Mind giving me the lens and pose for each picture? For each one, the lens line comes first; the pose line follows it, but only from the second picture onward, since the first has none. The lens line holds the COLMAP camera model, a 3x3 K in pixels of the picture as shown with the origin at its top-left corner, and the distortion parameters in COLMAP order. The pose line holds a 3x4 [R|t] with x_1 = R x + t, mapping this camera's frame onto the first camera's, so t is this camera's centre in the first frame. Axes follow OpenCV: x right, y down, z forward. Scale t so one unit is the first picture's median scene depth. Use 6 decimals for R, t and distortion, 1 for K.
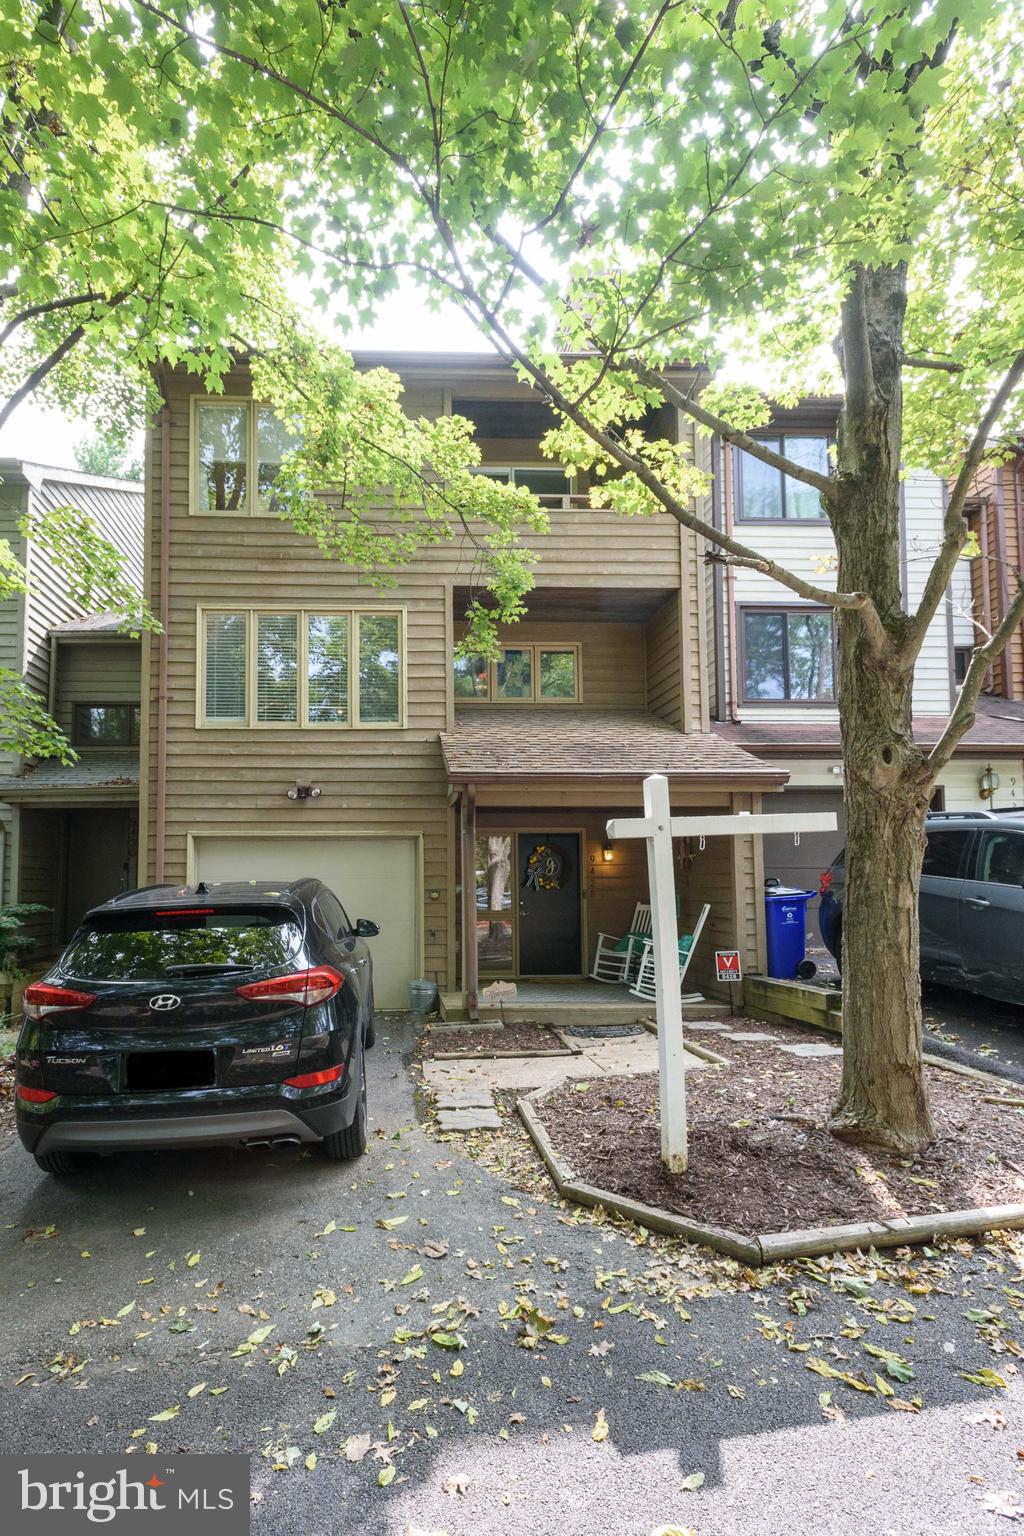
lens RADIAL K [[712.3, 0, 439.1], [0, 712.3, 838.7], [0, 0, 1]] dist [0.021287, -0.007457]
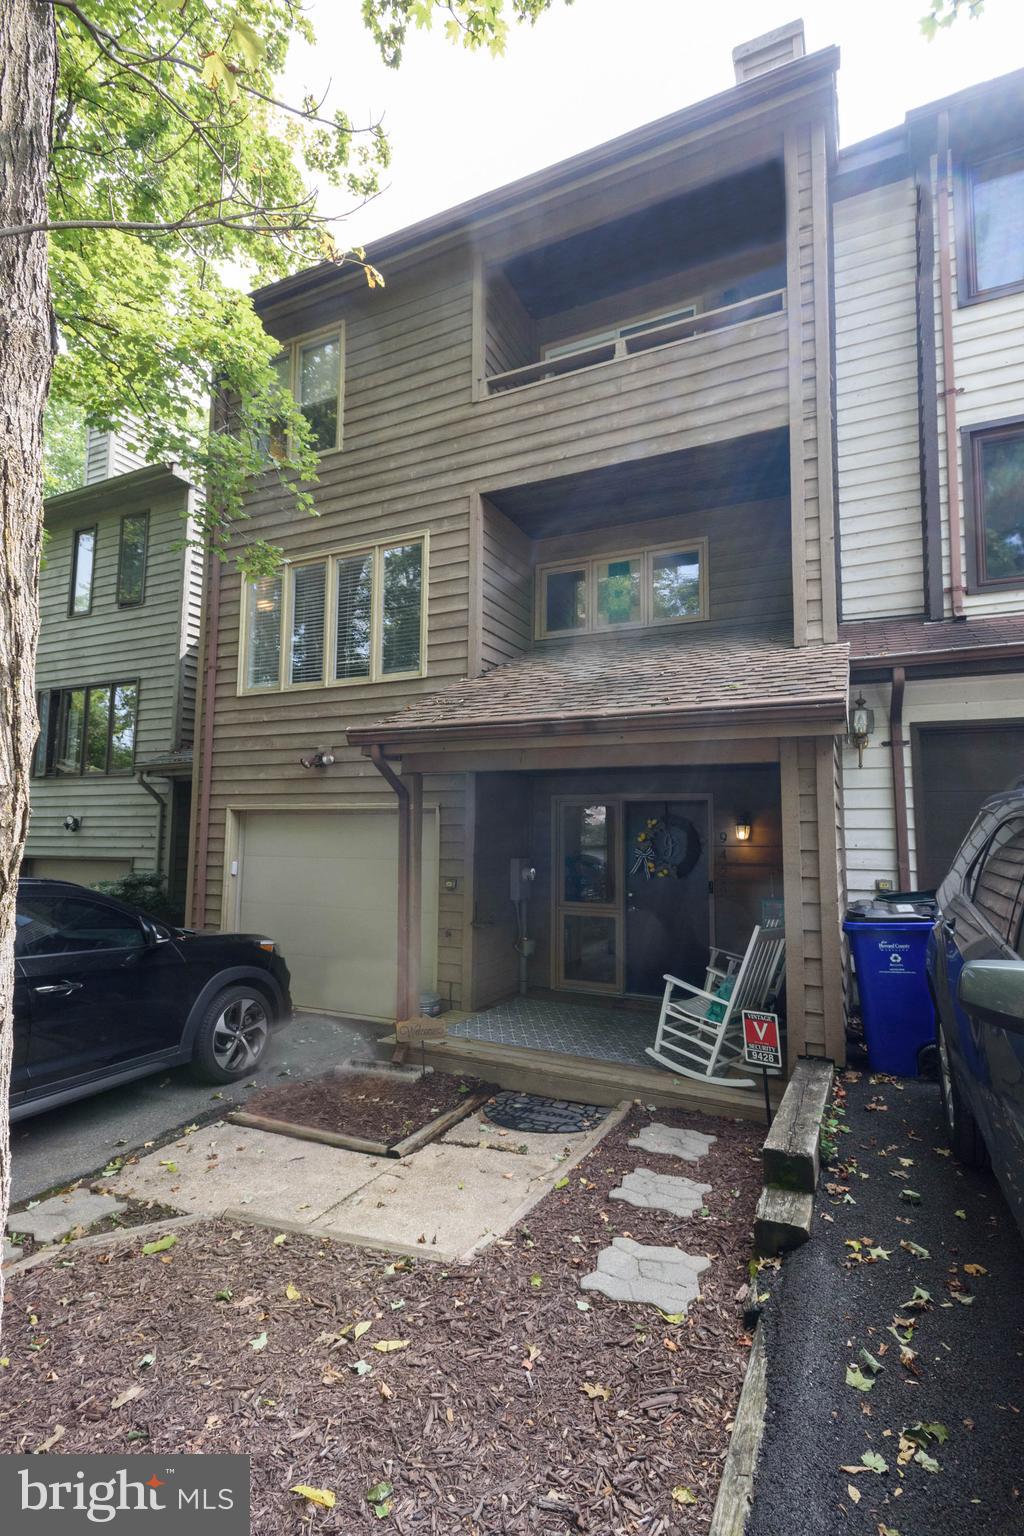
lens RADIAL K [[715.9, 0, 512.0], [0, 715.9, 768.0], [0, 0, 1]] dist [0.023280, -0.000144]
pose [[0.890138, -0.028754, -0.454783, 0.409159], [0.013360, 0.999225, -0.037028, -0.018494], [0.455495, 0.026884, 0.889832, 0.313740]]
